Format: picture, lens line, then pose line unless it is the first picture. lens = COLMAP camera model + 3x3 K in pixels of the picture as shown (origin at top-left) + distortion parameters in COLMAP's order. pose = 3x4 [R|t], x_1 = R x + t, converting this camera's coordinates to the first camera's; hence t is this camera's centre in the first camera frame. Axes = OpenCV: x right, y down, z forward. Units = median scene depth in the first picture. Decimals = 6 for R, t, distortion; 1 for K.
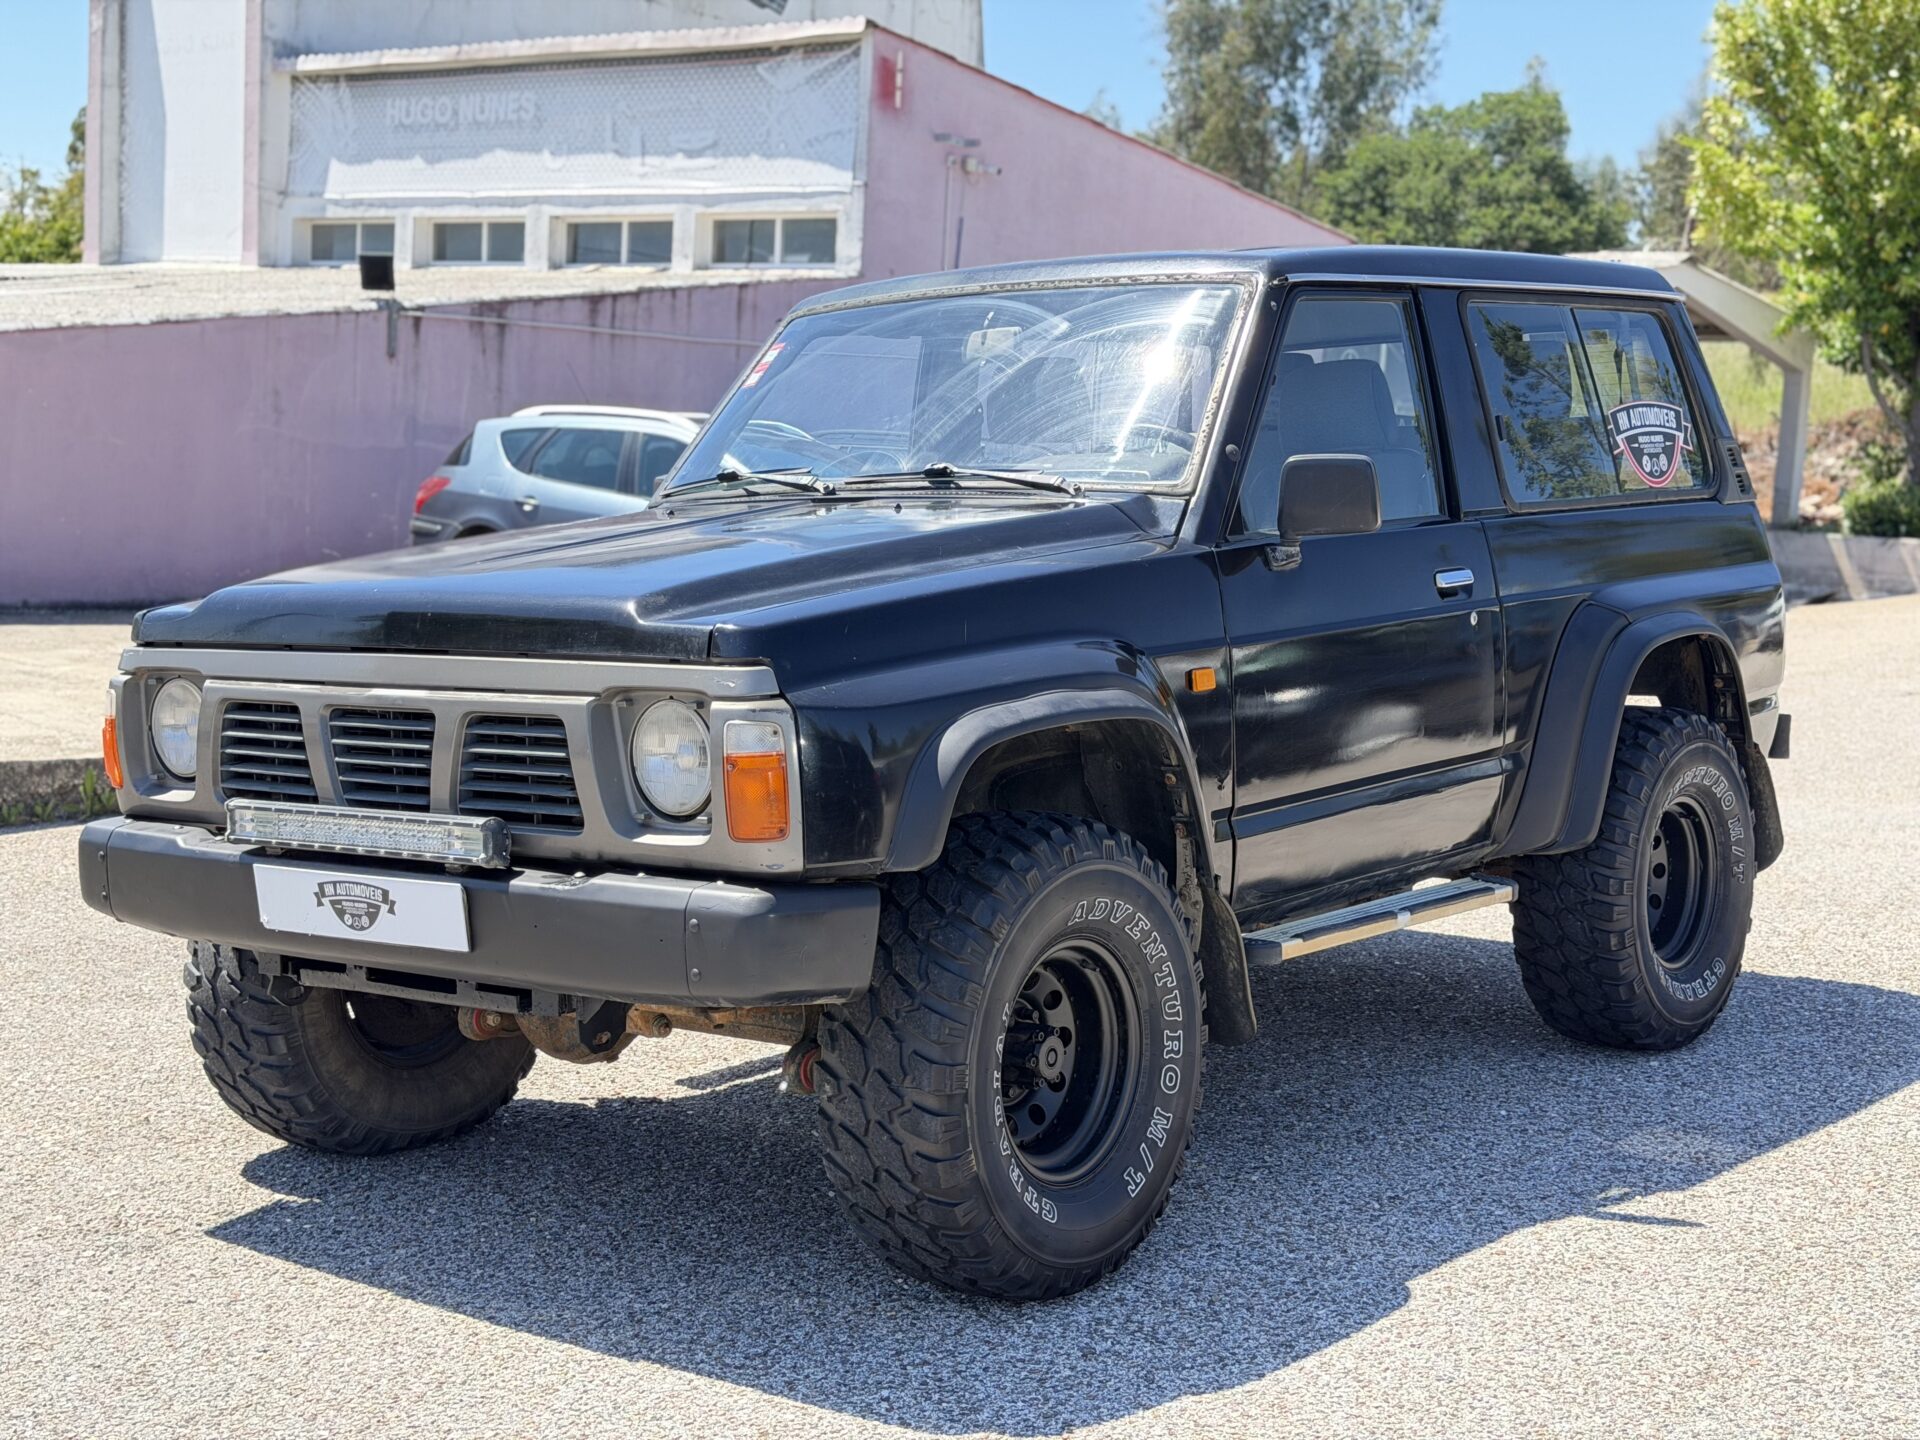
lens RADIAL K [[2849.3, 0, 953.8], [0, 2849.3, 723.1], [0, 0, 1]] dist [0.075157, 0.049818]
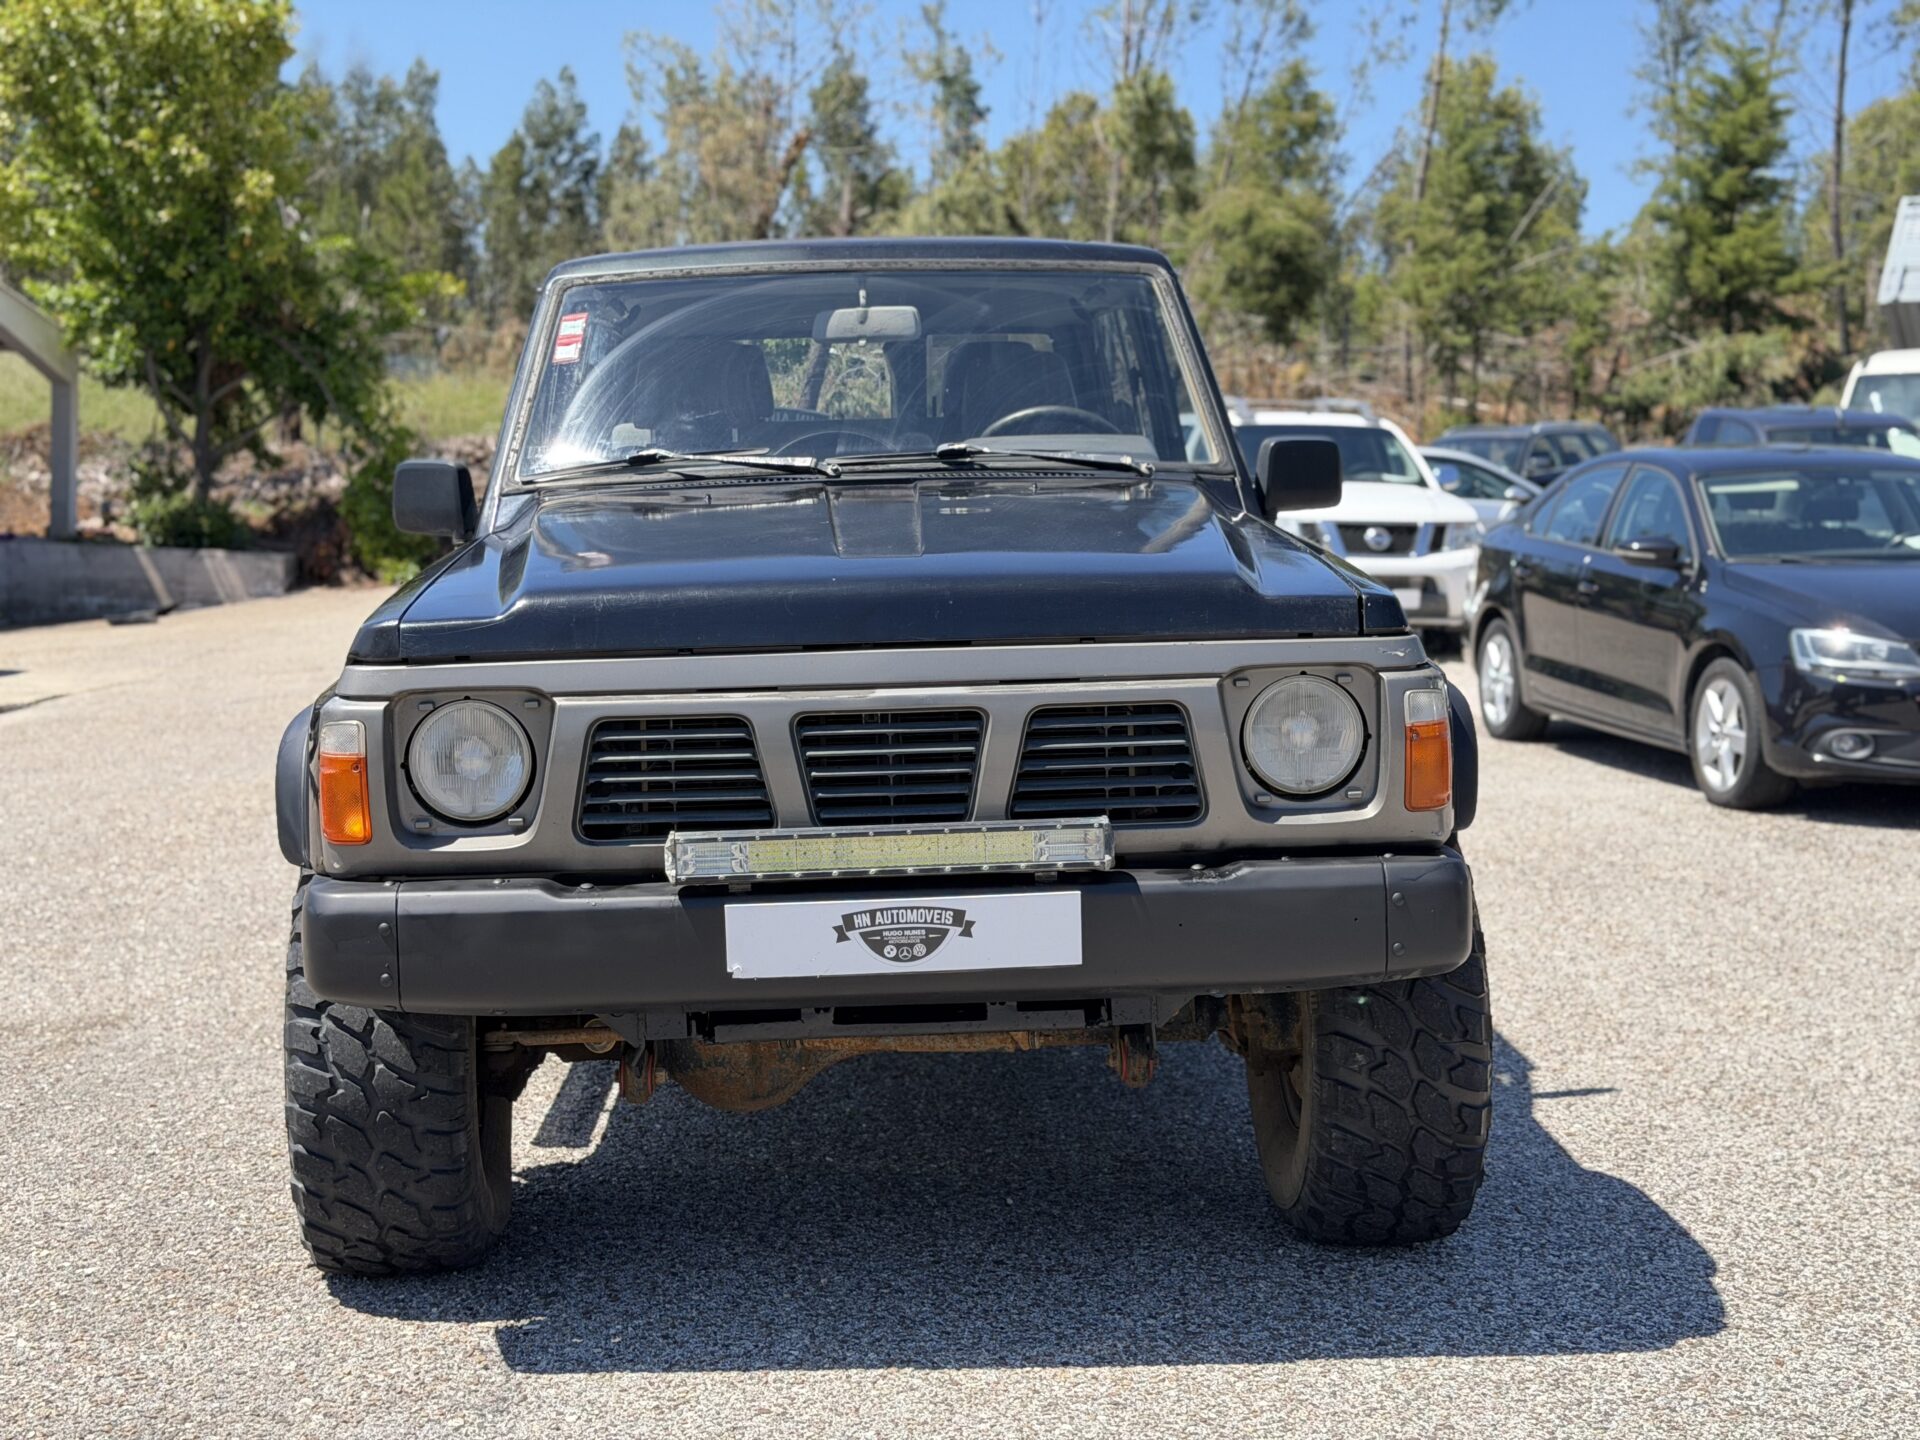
lens RADIAL K [[2849.3, 0, 953.8], [0, 2849.3, 723.1], [0, 0, 1]] dist [0.075157, 0.049818]
pose [[0.748289, -0.061343, 0.660531, -0.733919], [0.066331, 0.997644, 0.017506, -0.014876], [-0.660048, 0.030714, 0.750595, 0.307639]]
